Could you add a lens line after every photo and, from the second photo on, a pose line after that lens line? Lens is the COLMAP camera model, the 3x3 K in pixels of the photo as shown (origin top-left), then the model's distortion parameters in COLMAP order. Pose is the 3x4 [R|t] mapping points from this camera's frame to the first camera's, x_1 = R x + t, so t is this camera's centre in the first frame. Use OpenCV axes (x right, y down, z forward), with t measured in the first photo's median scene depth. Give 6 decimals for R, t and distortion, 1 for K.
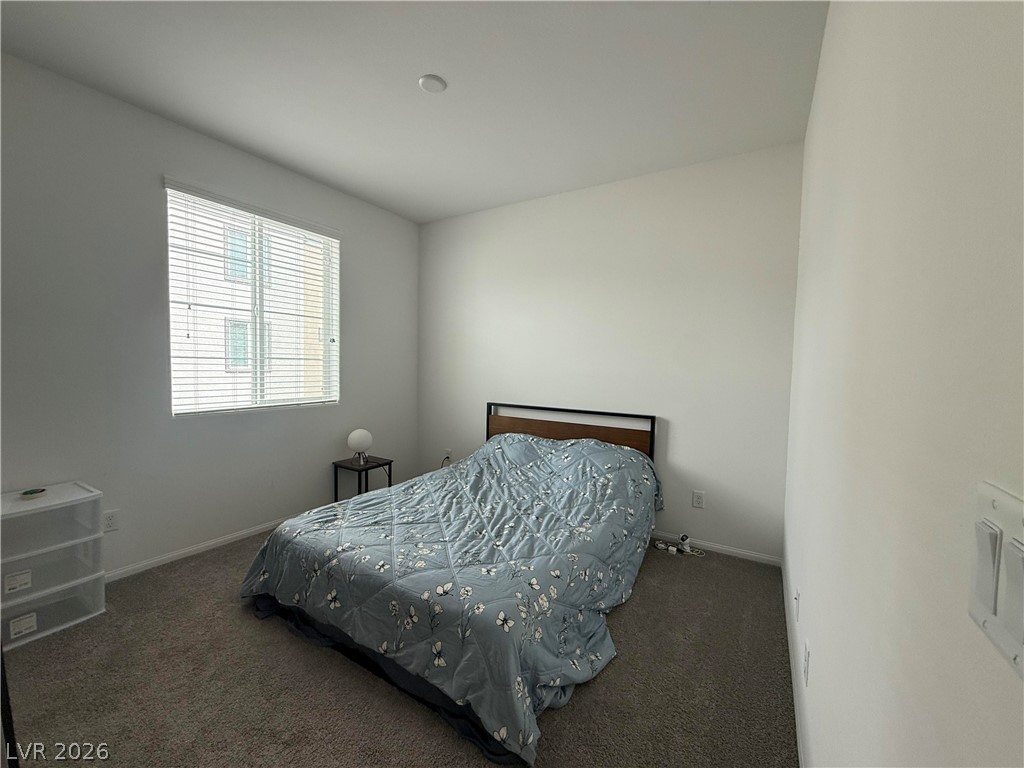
lens RADIAL K [[408.6, 0, 509.4], [0, 408.6, 384.2], [0, 0, 1]] dist [0.000129, 0.000270]
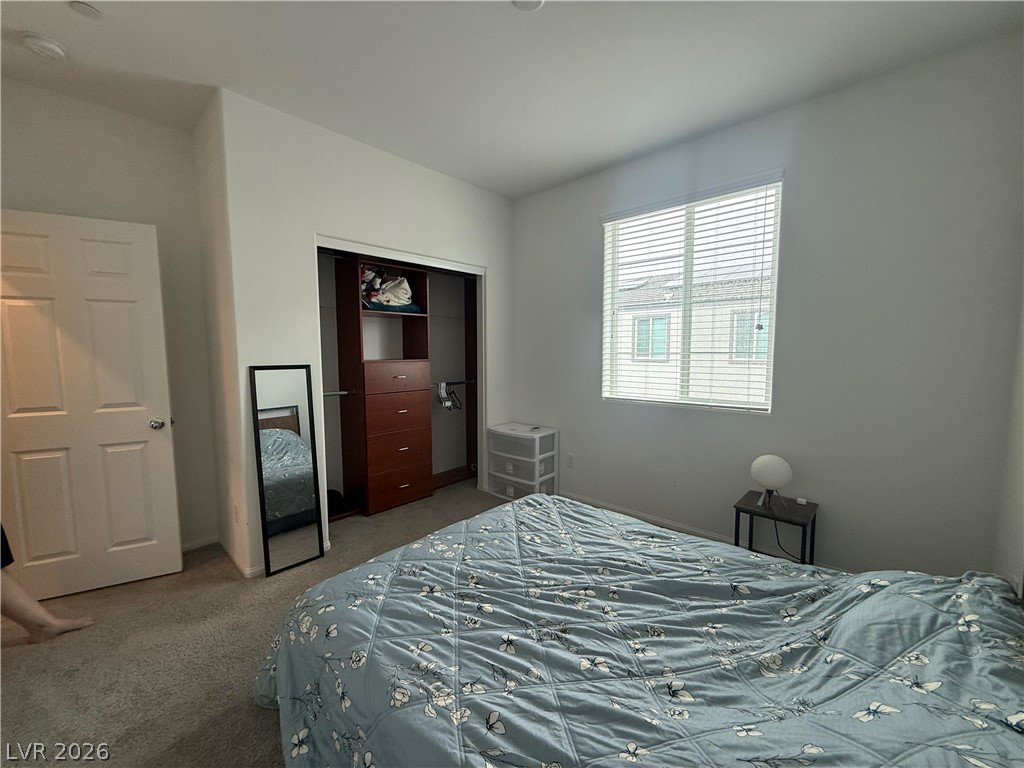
lens RADIAL K [[408.6, 0, 509.4], [0, 408.6, 384.2], [0, 0, 1]] dist [0.000129, 0.000270]
pose [[-0.192577, 0.059378, -0.979484, 0.563514], [-0.047073, 0.996459, 0.069662, -0.051656], [0.980152, 0.059523, -0.189100, 1.047115]]
